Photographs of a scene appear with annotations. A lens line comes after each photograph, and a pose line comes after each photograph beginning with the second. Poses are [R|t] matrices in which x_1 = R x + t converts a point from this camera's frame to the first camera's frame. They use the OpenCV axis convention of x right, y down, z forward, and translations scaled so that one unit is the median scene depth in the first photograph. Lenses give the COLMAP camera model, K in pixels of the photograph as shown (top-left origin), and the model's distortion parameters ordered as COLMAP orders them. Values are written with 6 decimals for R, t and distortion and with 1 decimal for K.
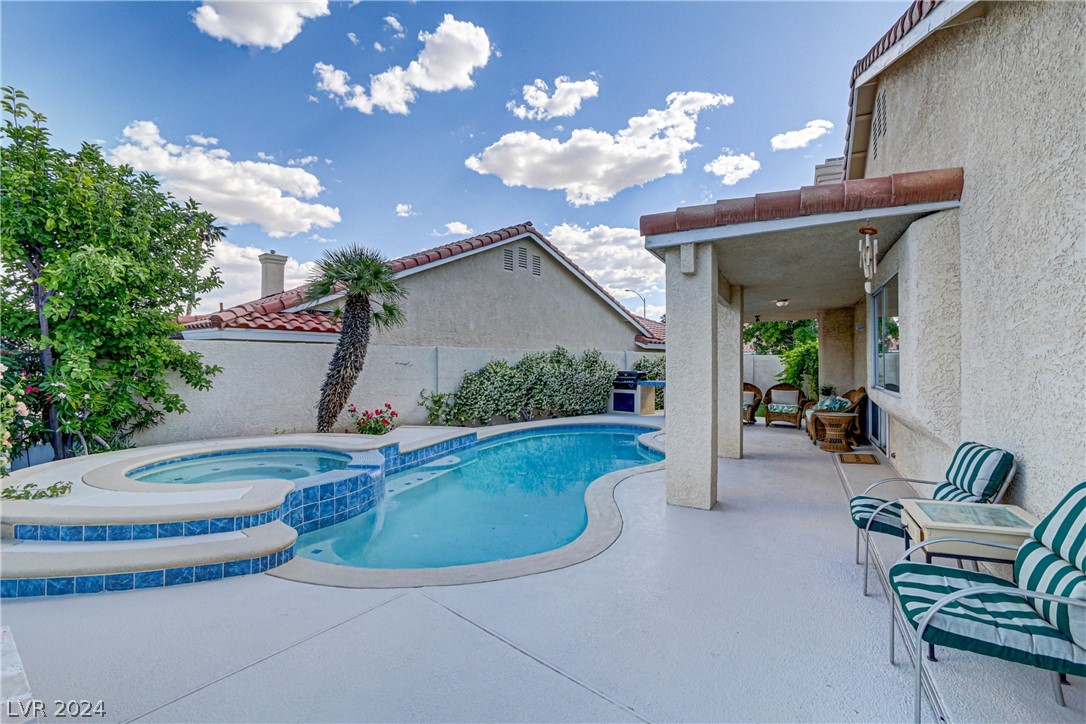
lens RADIAL K [[497.9, 0, 538.8], [0, 497.9, 359.9], [0, 0, 1]] dist [-0.002089, 0.005934]
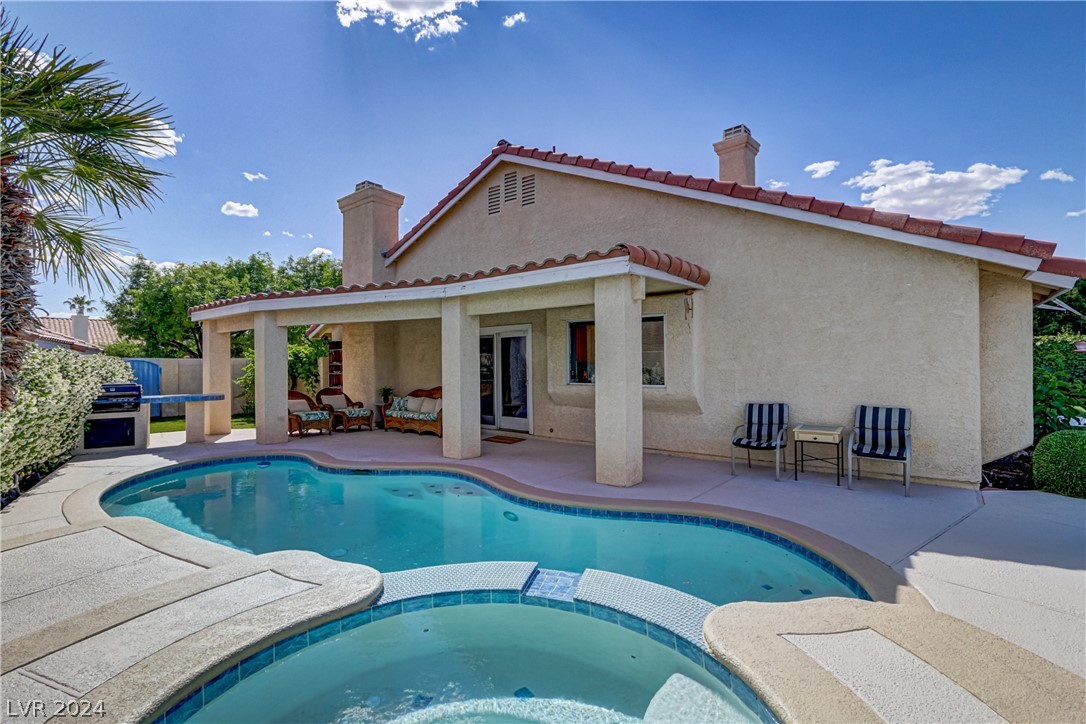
lens RADIAL K [[497.6, 0, 529.0], [0, 497.6, 360.8], [0, 0, 1]] dist [-0.004773, 0.000033]
pose [[0.221021, -0.002869, 0.975265, -0.337750], [0.002324, 0.999994, 0.002415, -0.007795], [-0.975266, 0.001733, 0.221026, 0.340104]]
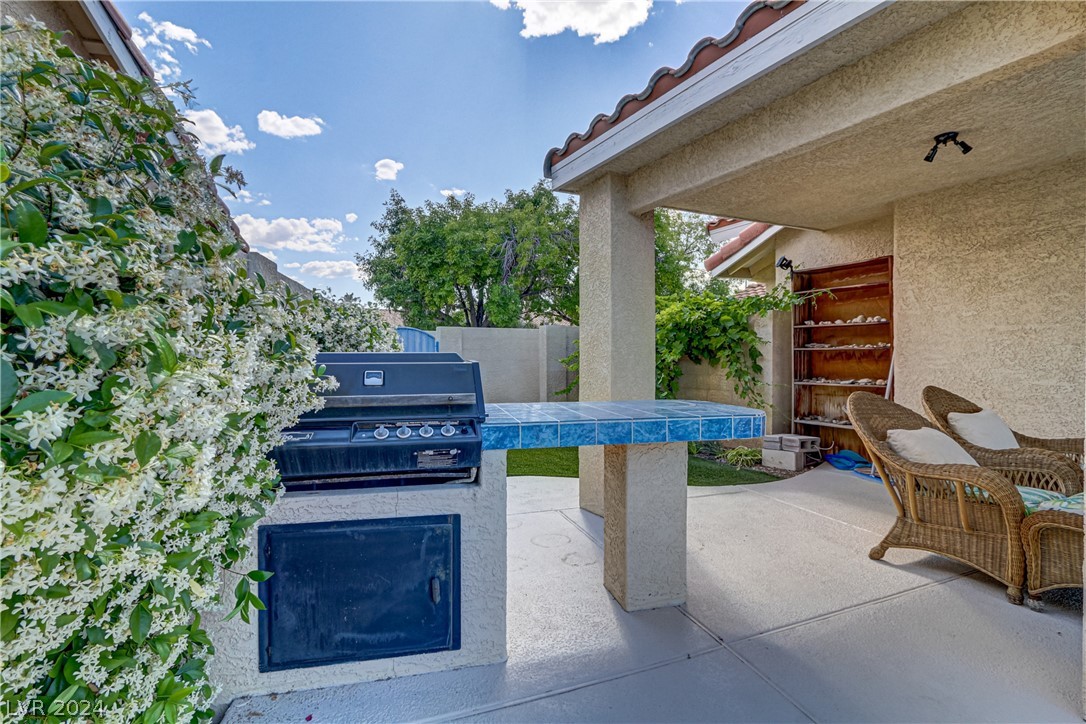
lens RADIAL K [[497.6, 0, 529.0], [0, 497.6, 360.8], [0, 0, 1]] dist [-0.004773, 0.000033]
pose [[0.571946, -0.004926, 0.820276, 0.092005], [0.001027, 0.999985, 0.005289, 0.024946], [-0.820290, -0.002183, 0.571943, 0.908378]]
